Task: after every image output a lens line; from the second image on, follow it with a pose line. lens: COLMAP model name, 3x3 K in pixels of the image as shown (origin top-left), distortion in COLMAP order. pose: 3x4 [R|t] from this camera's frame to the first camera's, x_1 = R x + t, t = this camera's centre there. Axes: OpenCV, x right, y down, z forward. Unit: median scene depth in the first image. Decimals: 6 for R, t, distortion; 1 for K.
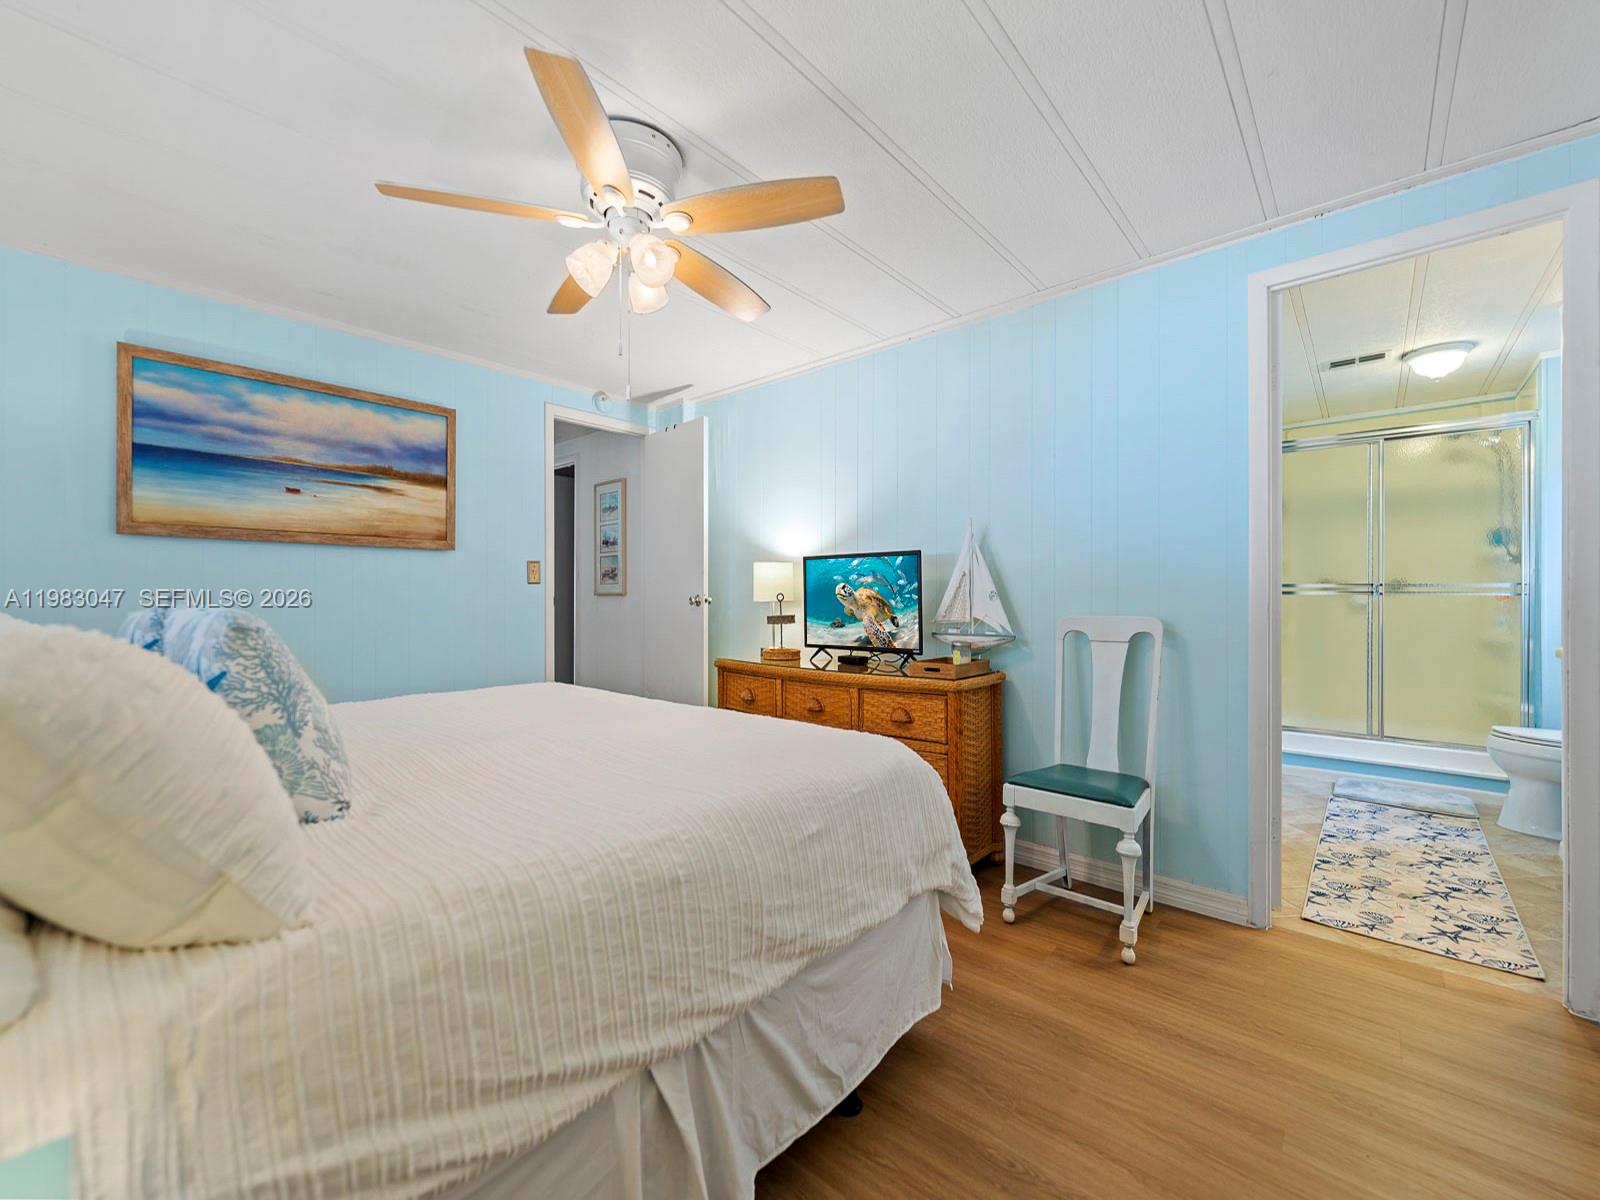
lens RADIAL K [[647.0, 0, 796.7], [0, 647.0, 605.9], [0, 0, 1]] dist [-0.001641, -0.000031]
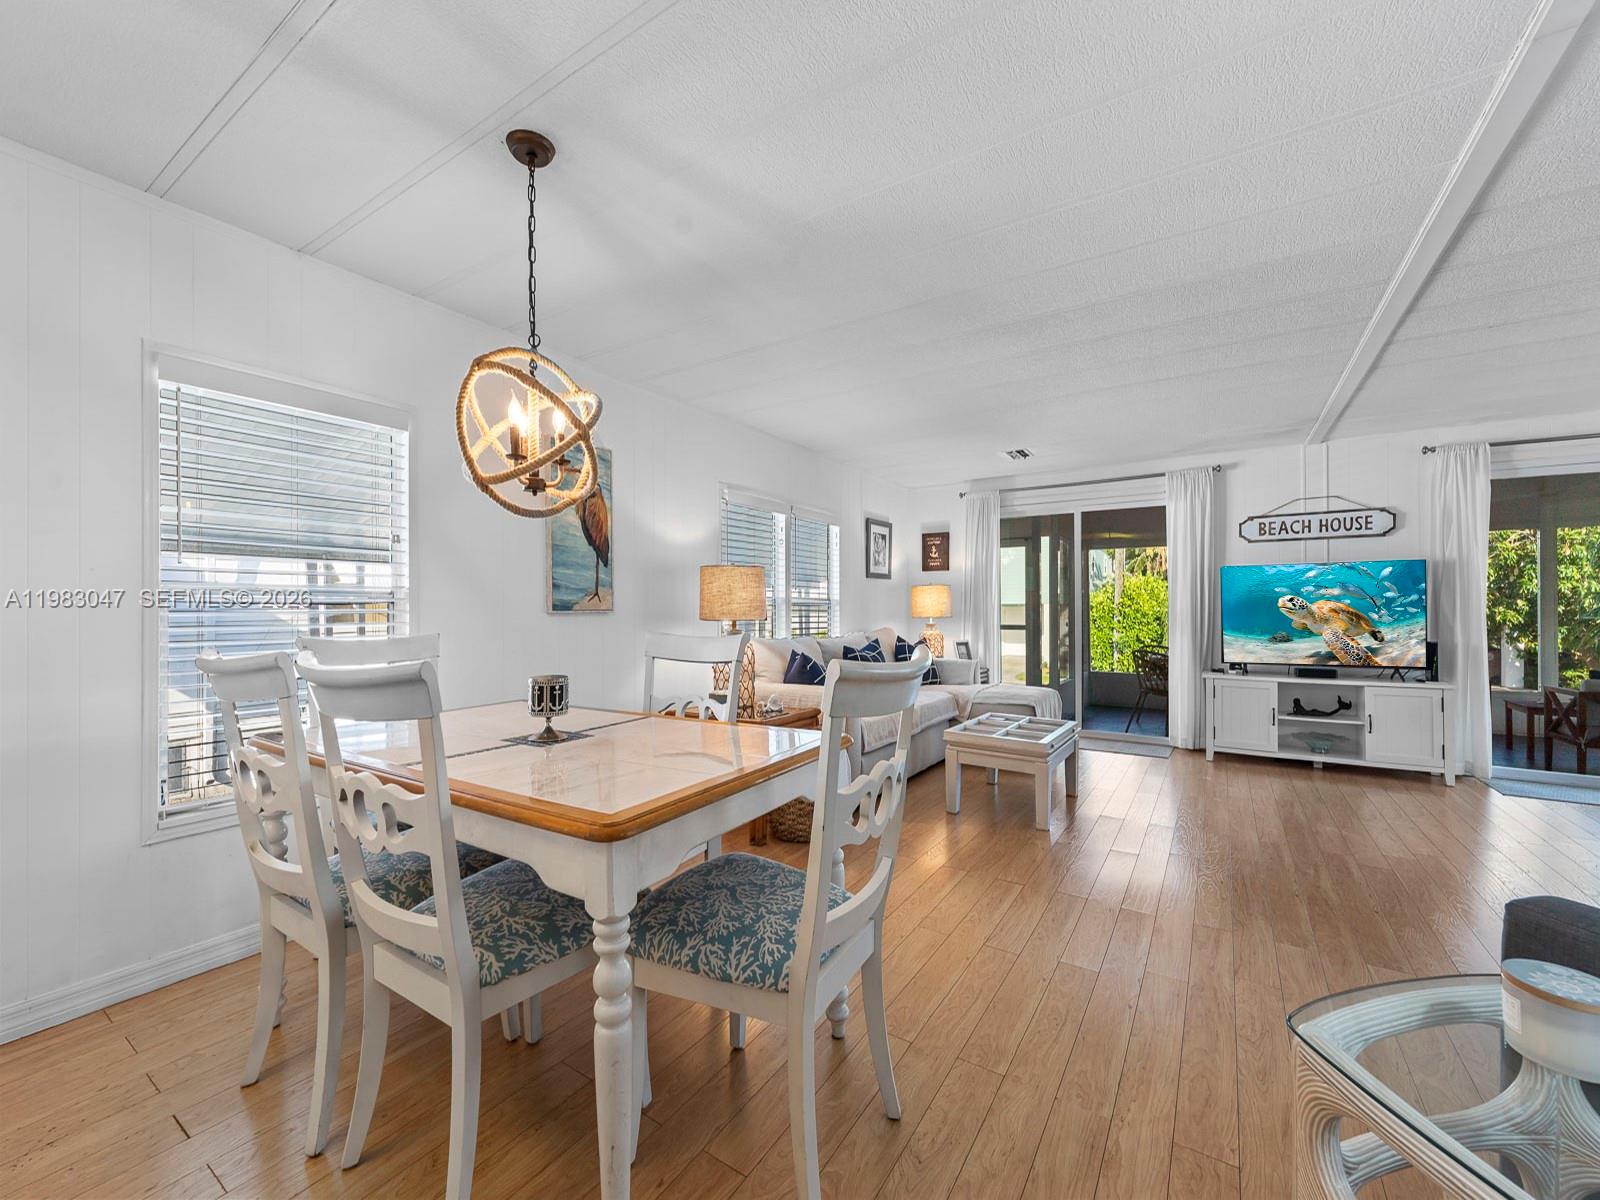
lens RADIAL K [[646.8, 0, 798.0], [0, 646.8, 609.6], [0, 0, 1]] dist [0.002057, -0.000161]
pose [[0.989466, 0.019889, 0.143395, -0.796432], [-0.013314, 0.998822, -0.046663, 0.040161], [-0.144155, 0.044262, 0.988565, 0.186093]]
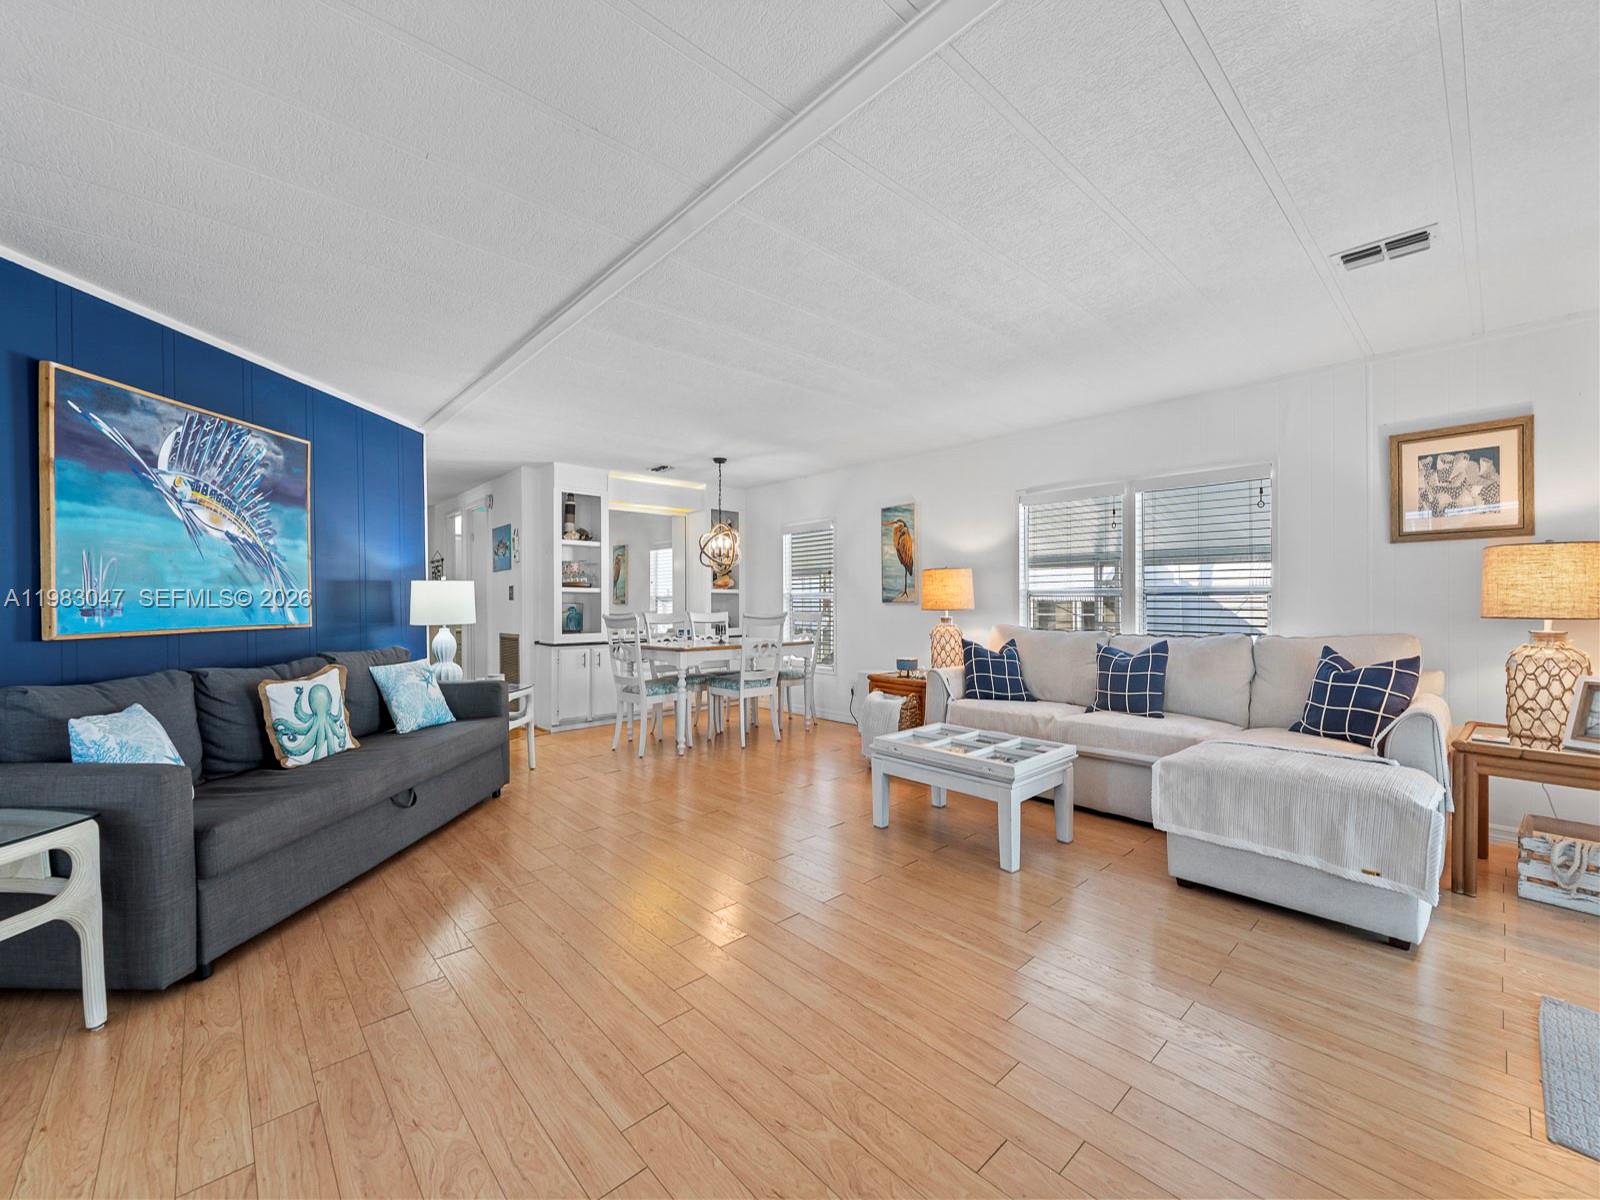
lens RADIAL K [[647.0, 0, 796.7], [0, 647.0, 605.9], [0, 0, 1]] dist [-0.001641, -0.000031]
pose [[-0.100666, 0.026682, -0.994562, 0.235855], [-0.037194, 0.998841, 0.030561, -0.008748], [0.994225, 0.040068, -0.099557, 0.805476]]
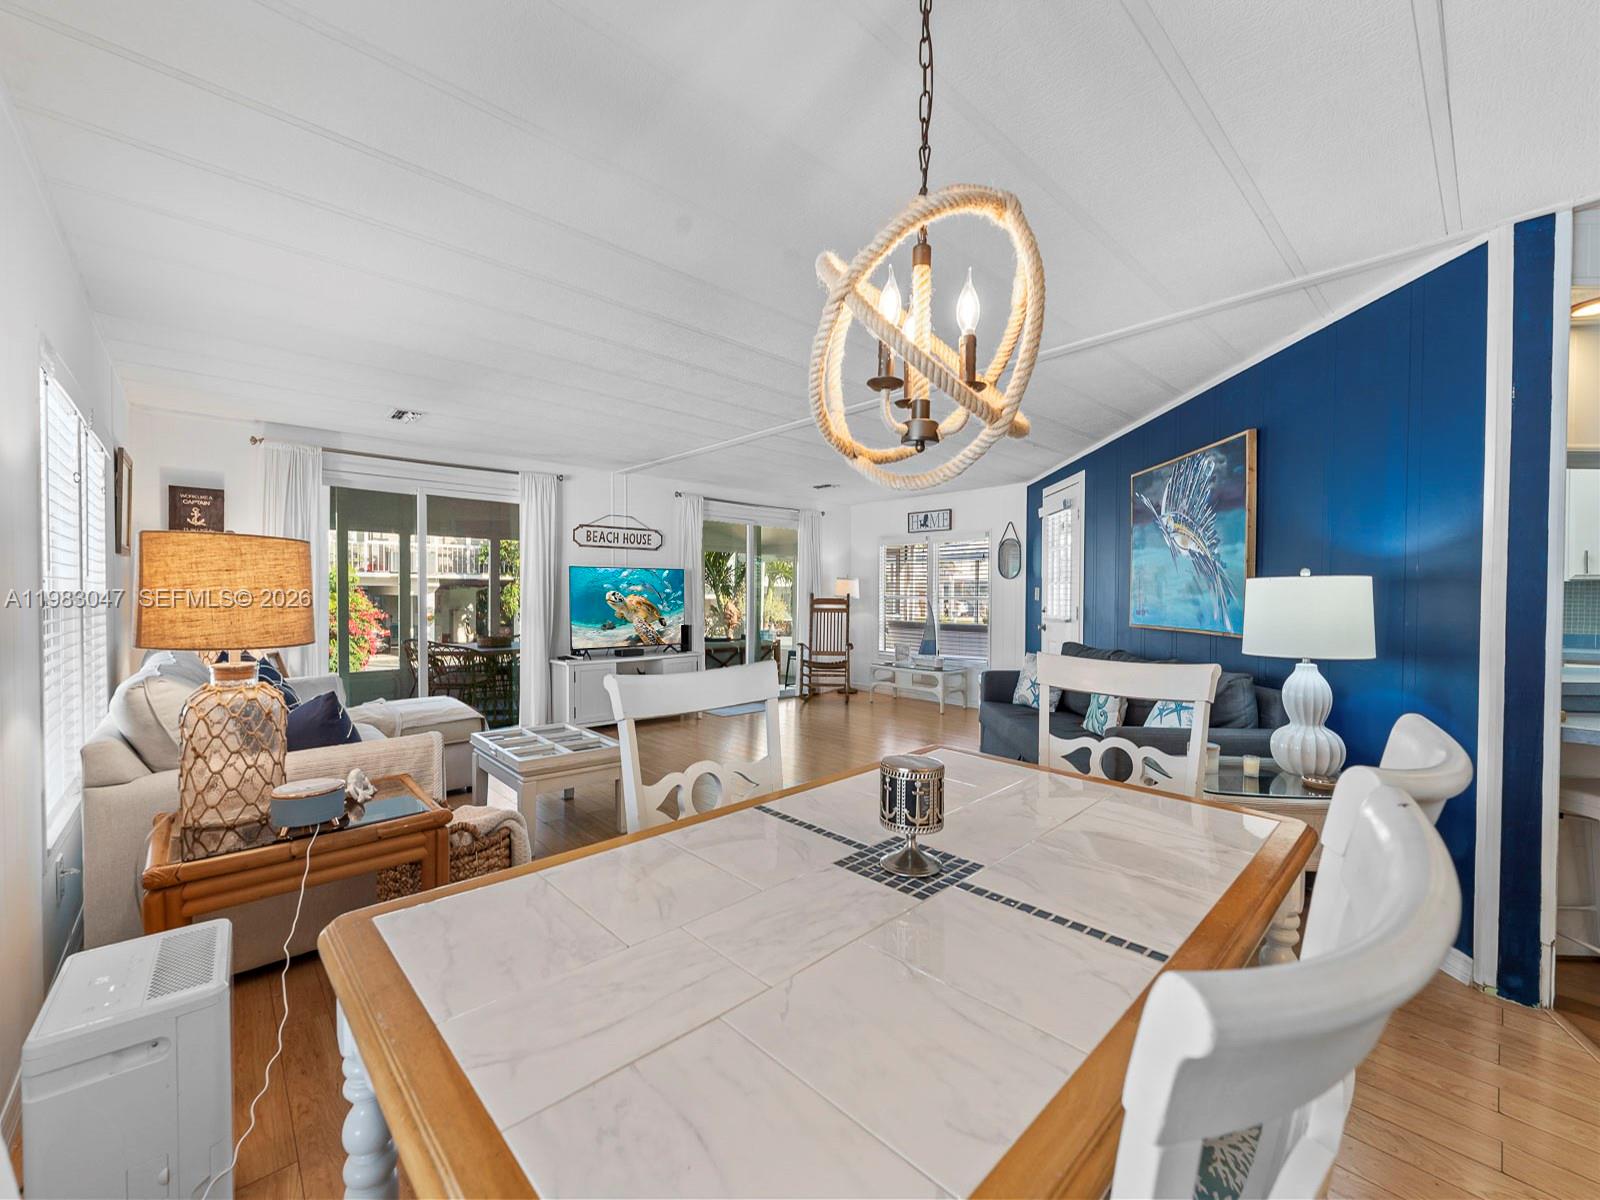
lens RADIAL K [[637.8, 0, 808.7], [0, 637.8, 604.3], [0, 0, 1]] dist [-0.001141, 0.000039]
pose [[0.095178, 0.004966, 0.995448, -1.084967], [0.039569, 0.999178, -0.008768, 0.011202], [-0.994674, 0.040223, 0.094903, 0.566679]]
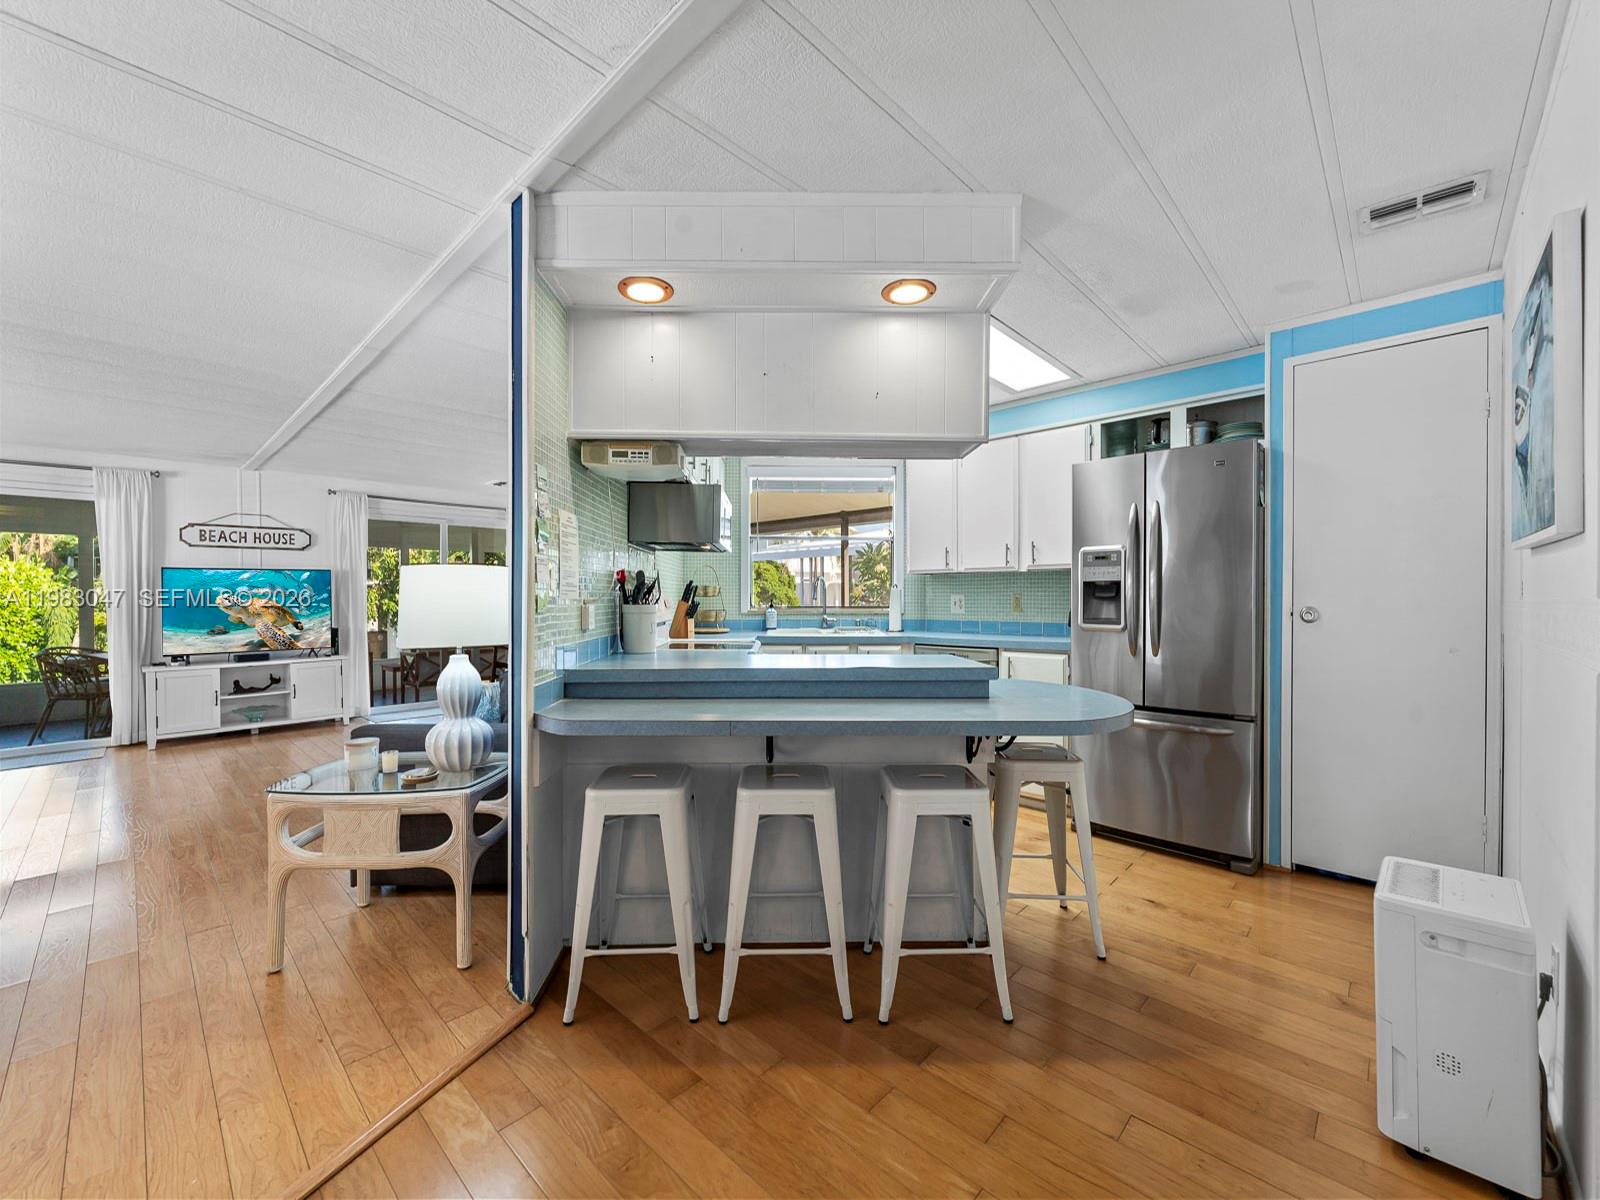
lens RADIAL K [[643.9, 0, 799.5], [0, 643.9, 597.6], [0, 0, 1]] dist [-0.001322, -0.000309]
pose [[0.034653, 0.019060, 0.999218, -1.039227], [0.051541, 0.998454, -0.020833, 0.045837], [-0.998069, 0.052223, 0.033617, -0.014675]]
